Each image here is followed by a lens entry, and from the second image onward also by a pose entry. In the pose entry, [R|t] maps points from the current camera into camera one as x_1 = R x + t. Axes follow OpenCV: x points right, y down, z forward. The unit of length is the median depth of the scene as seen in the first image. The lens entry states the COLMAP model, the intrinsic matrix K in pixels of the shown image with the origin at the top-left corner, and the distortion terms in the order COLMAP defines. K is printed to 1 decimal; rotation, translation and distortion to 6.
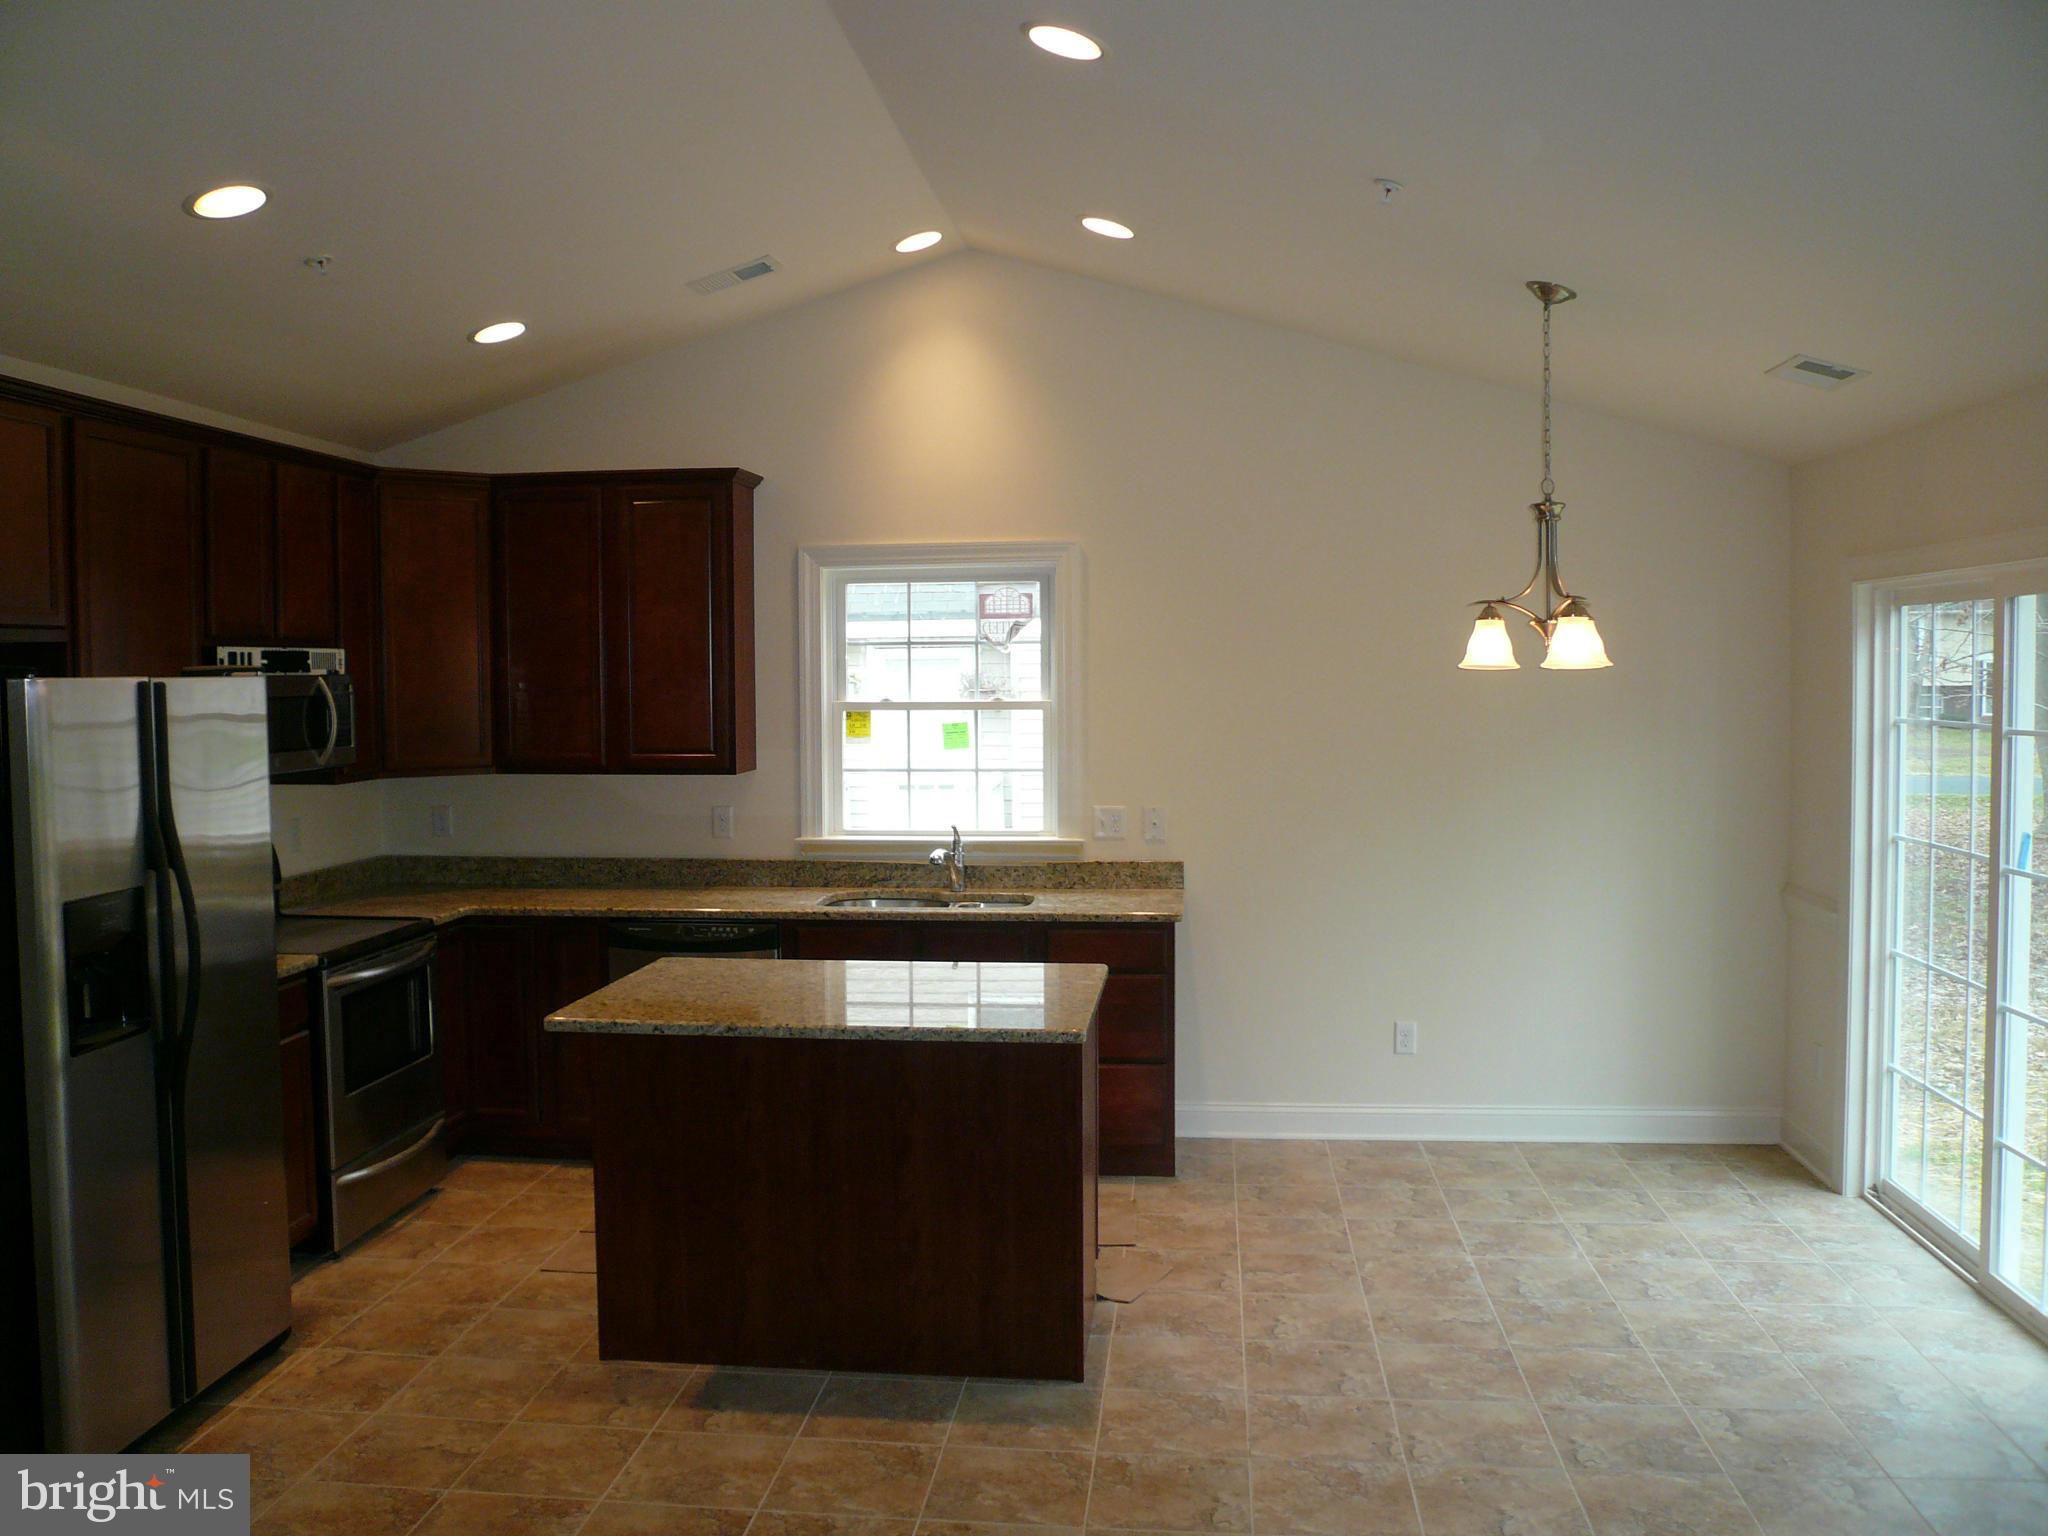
lens RADIAL K [[1717.5, 0, 997.4], [0, 1717.5, 761.6], [0, 0, 1]] dist [-0.120677, 0.106987]
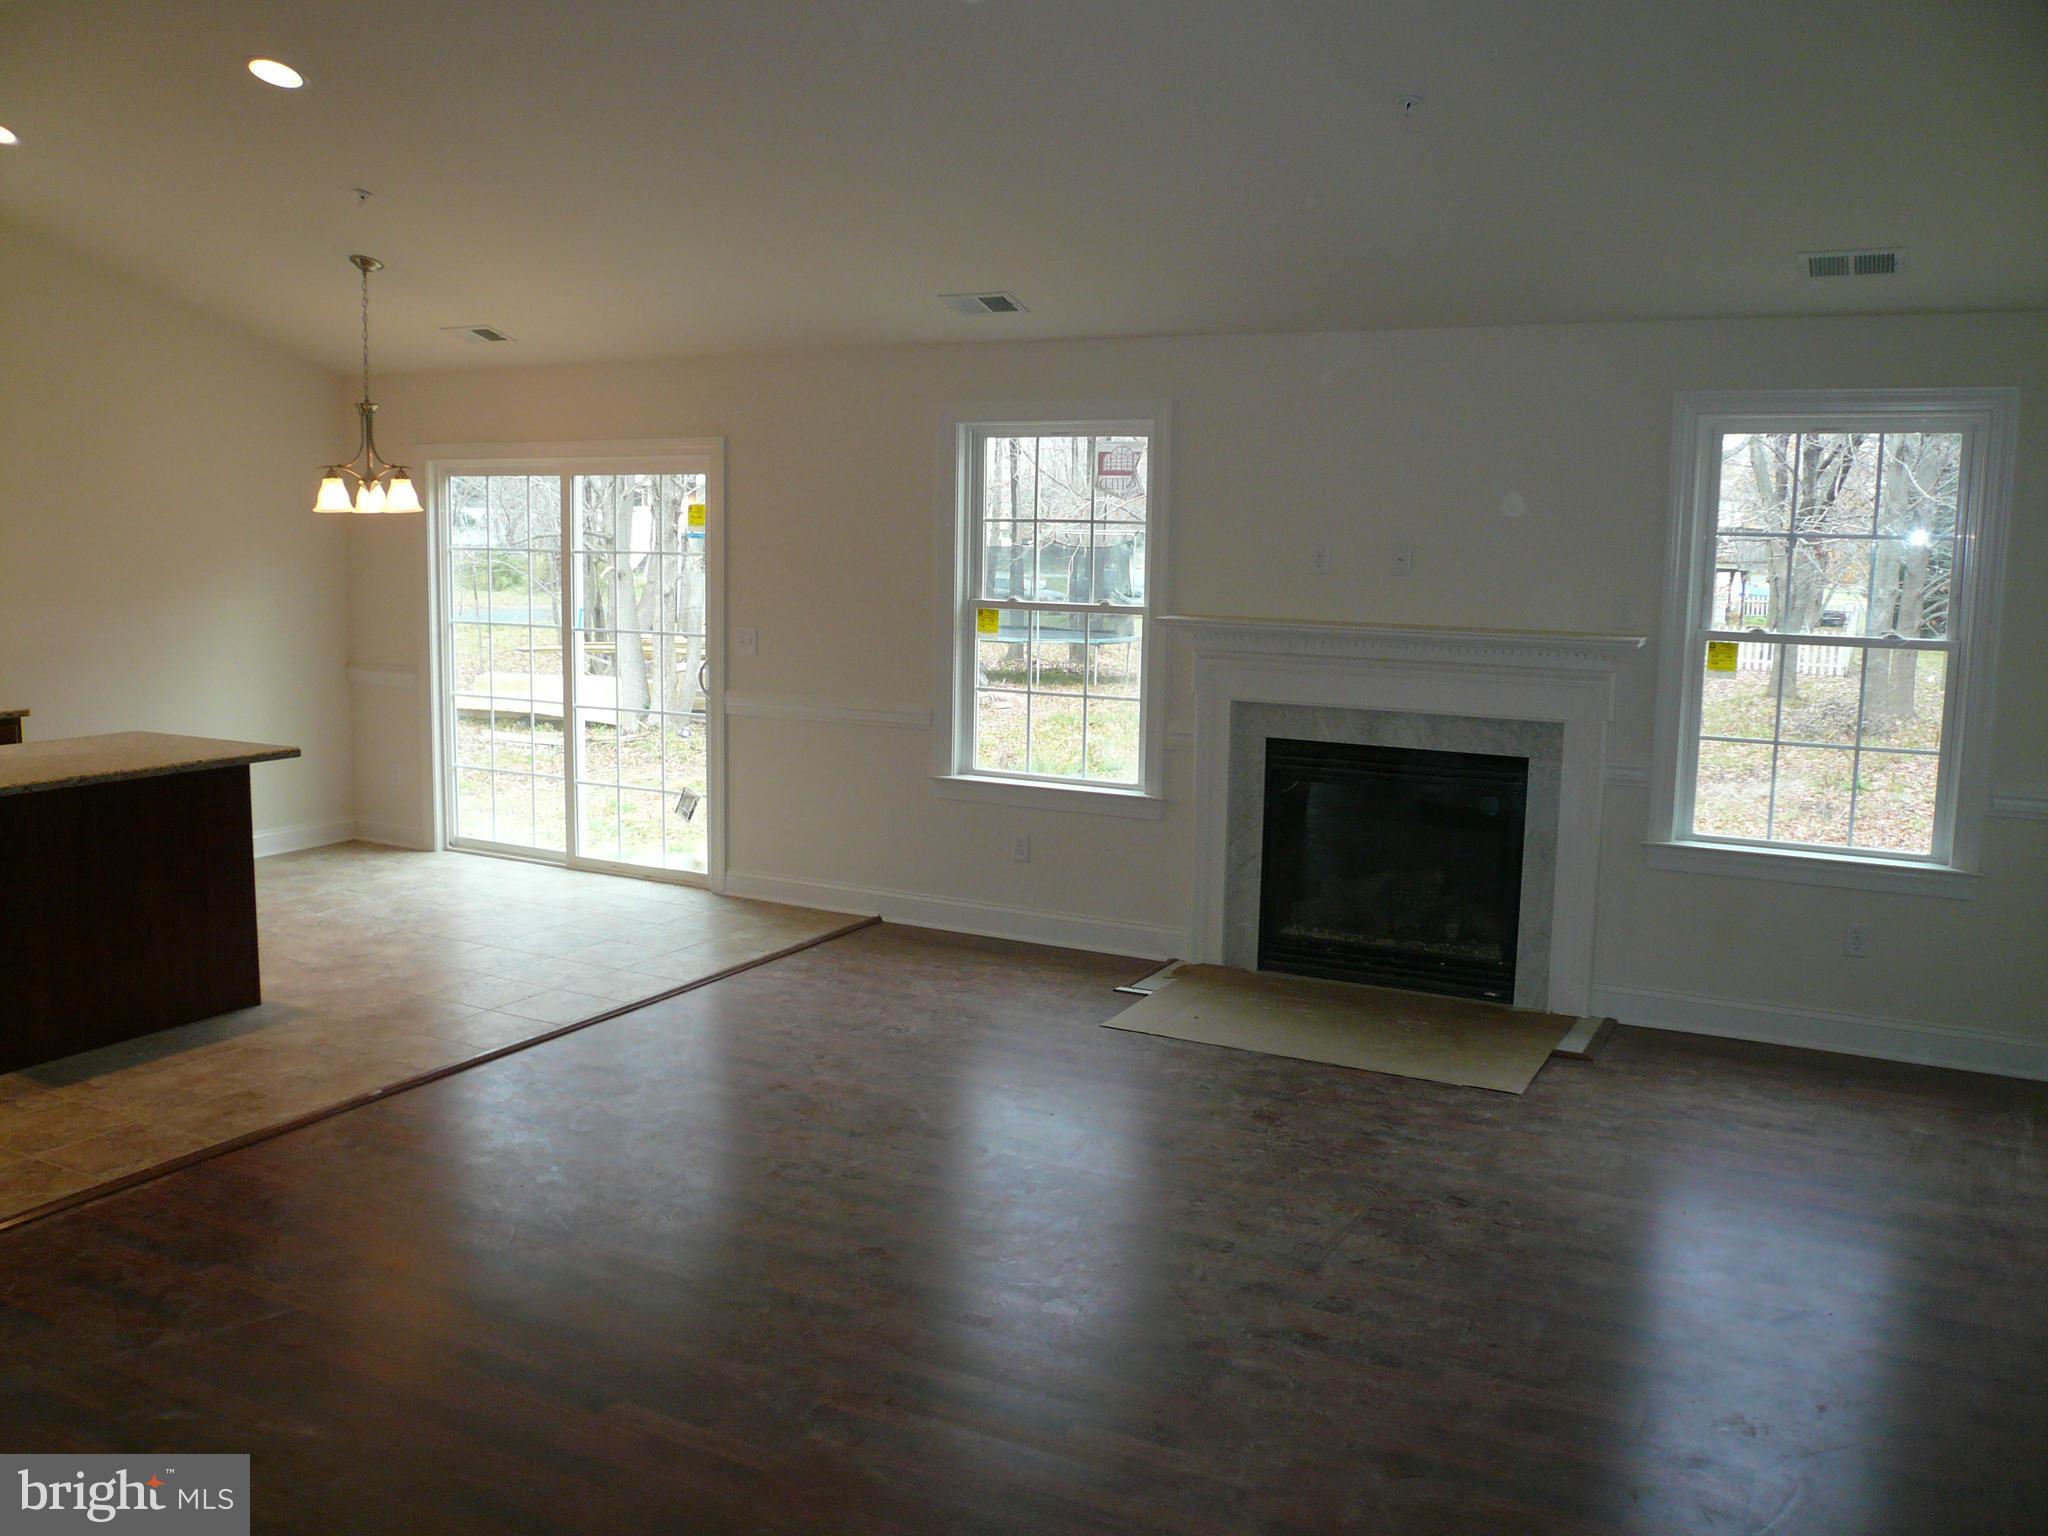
lens RADIAL K [[1710.9, 0, 1016.0], [0, 1710.9, 758.1], [0, 0, 1]] dist [-0.117292, 0.093170]
pose [[0.356793, -0.110062, 0.927677, -0.803940], [0.032310, 0.993895, 0.105492, 0.022702], [-0.933625, -0.007665, 0.358171, -0.086138]]
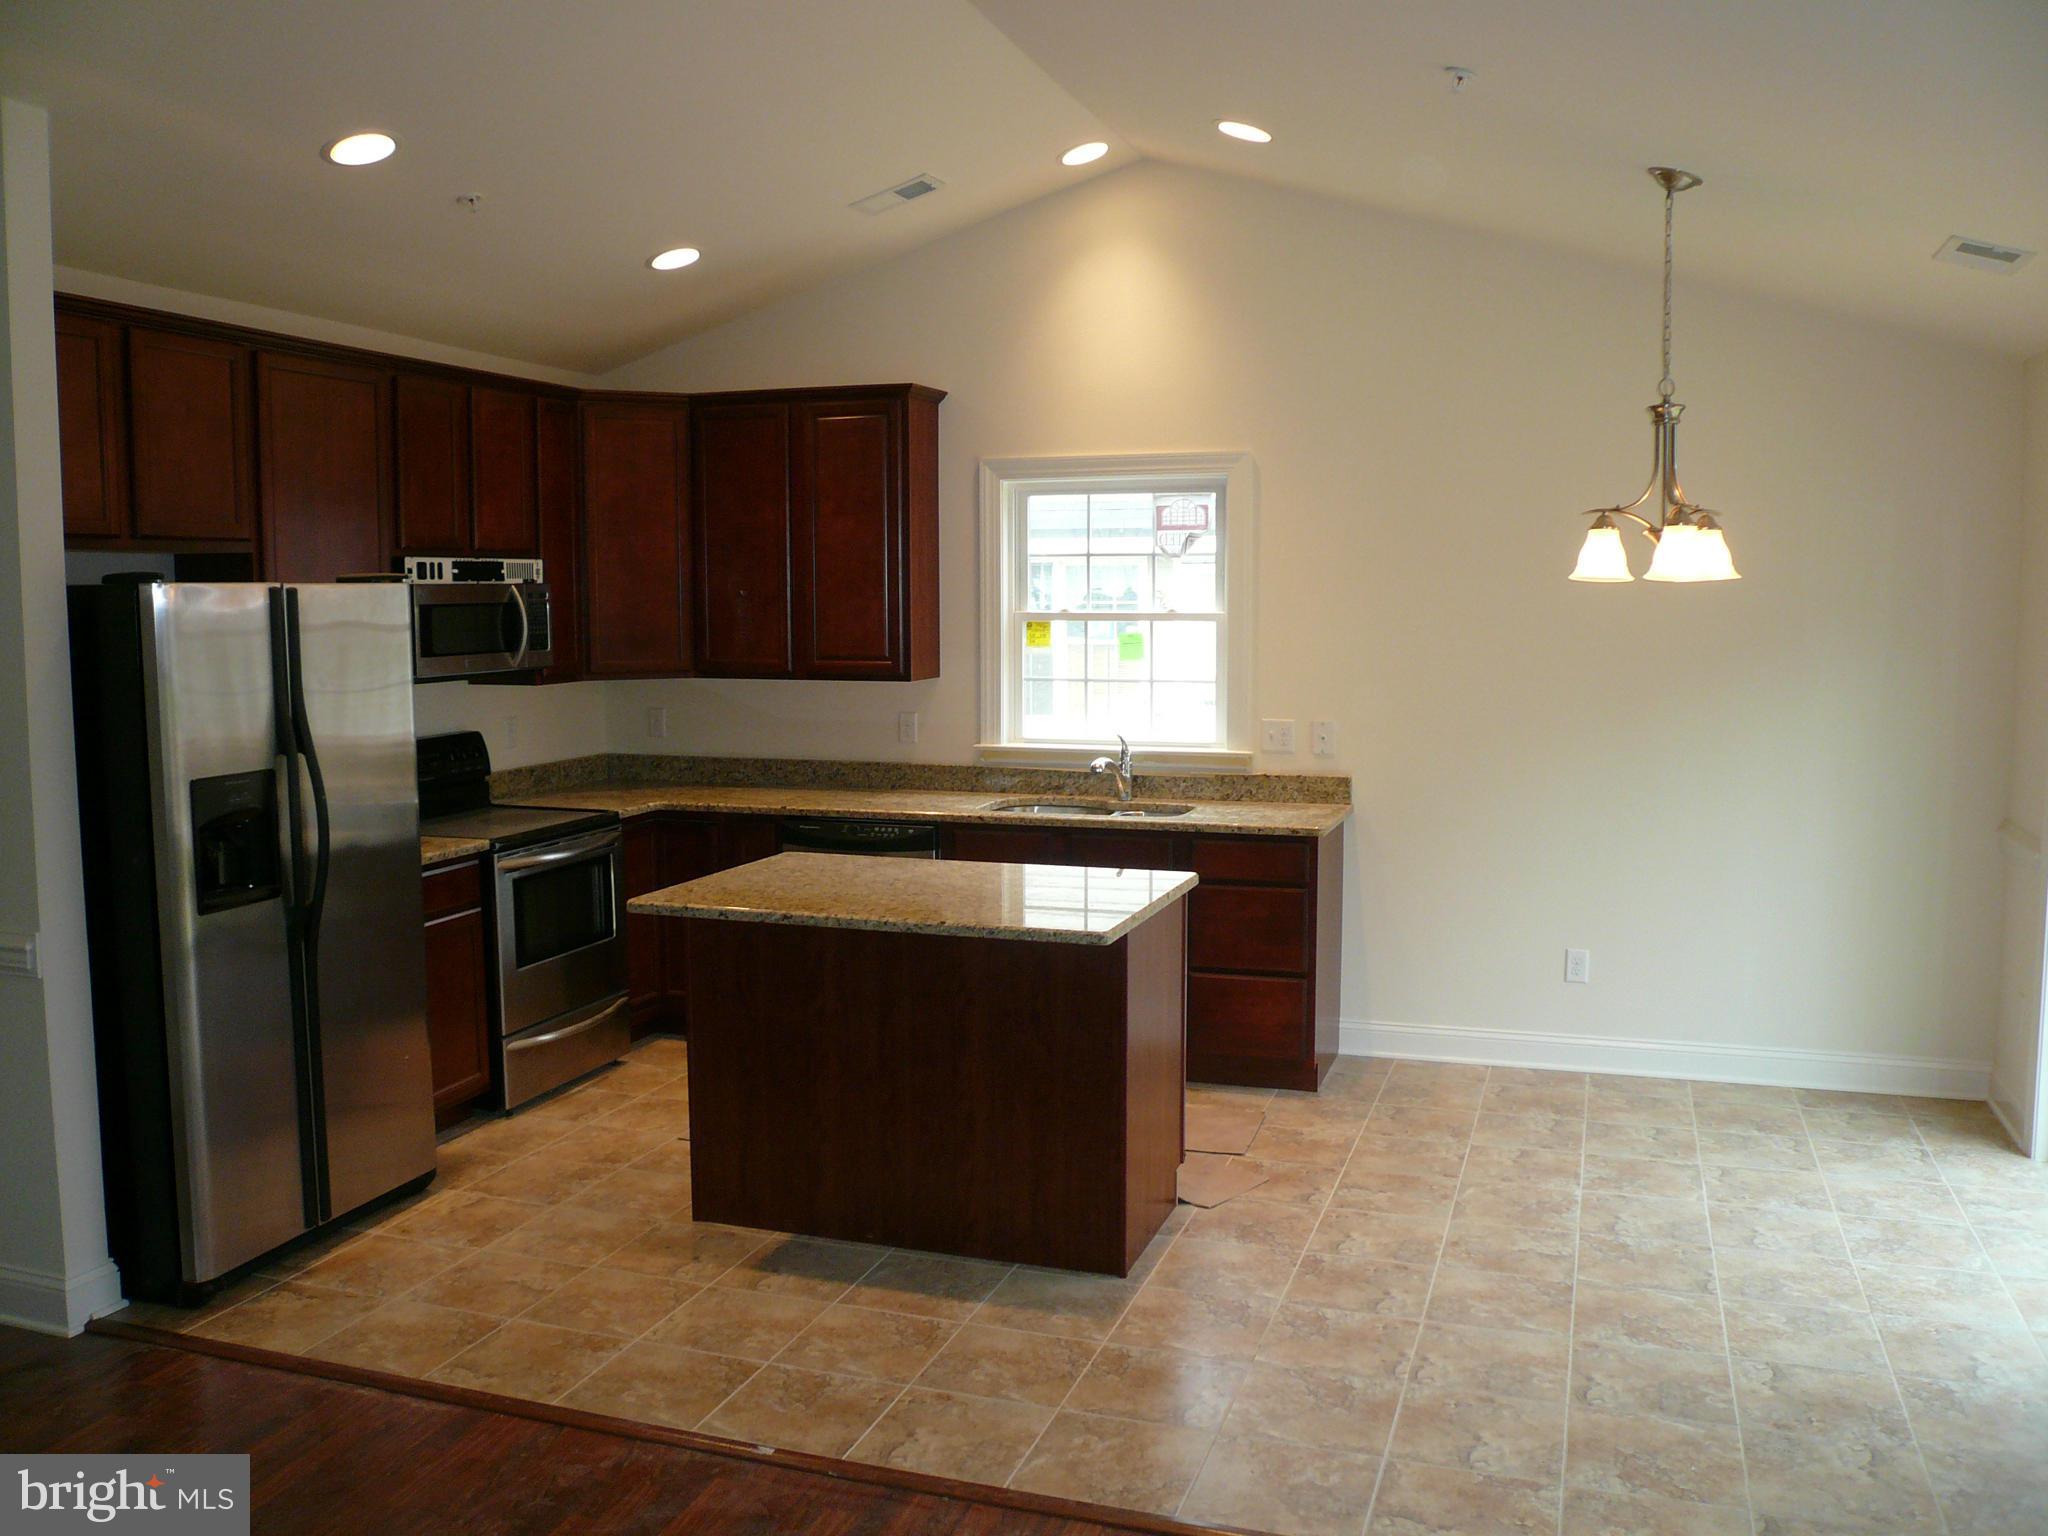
lens RADIAL K [[1716.0, 0, 1024.0], [0, 1716.0, 768.0], [0, 0, 1]] dist [-0.124710, 0.109067]
pose [[0.977563, 0.025760, -0.209064, 0.155260], [-0.014930, 0.998471, 0.053215, 0.004189], [0.210115, -0.048900, 0.976453, 0.000211]]
